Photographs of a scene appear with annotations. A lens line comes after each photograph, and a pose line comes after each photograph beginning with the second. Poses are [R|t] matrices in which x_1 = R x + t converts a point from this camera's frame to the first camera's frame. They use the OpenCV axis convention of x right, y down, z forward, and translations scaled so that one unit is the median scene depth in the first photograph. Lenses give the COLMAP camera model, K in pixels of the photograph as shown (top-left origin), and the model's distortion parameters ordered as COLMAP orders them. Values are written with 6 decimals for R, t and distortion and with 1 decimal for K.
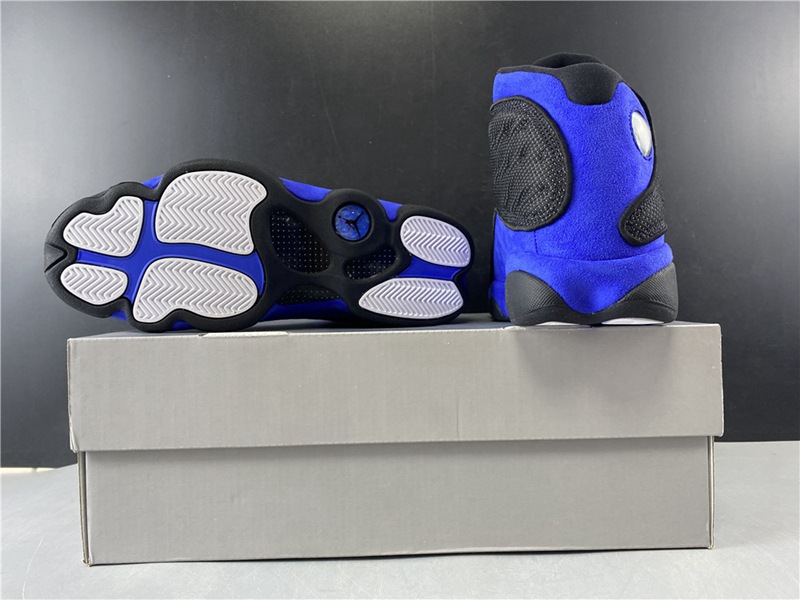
lens RADIAL K [[607.2, 0, 400.0], [0, 607.2, 300.0], [0, 0, 1]] dist [0.002622, -0.002218]
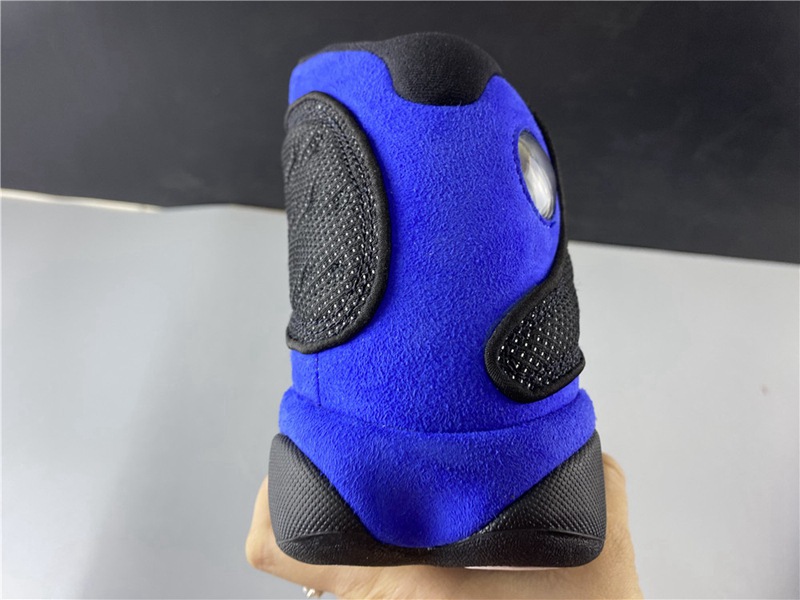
lens RADIAL K [[604.0, 0, 400.0], [0, 604.0, 300.0], [0, 0, 1]] dist [0.068044, -0.000665]
pose [[0.989414, 0.055555, 0.134064, 0.227036], [-0.036855, 0.989728, -0.138134, -0.095810], [-0.140360, 0.131730, 0.981298, 0.541497]]
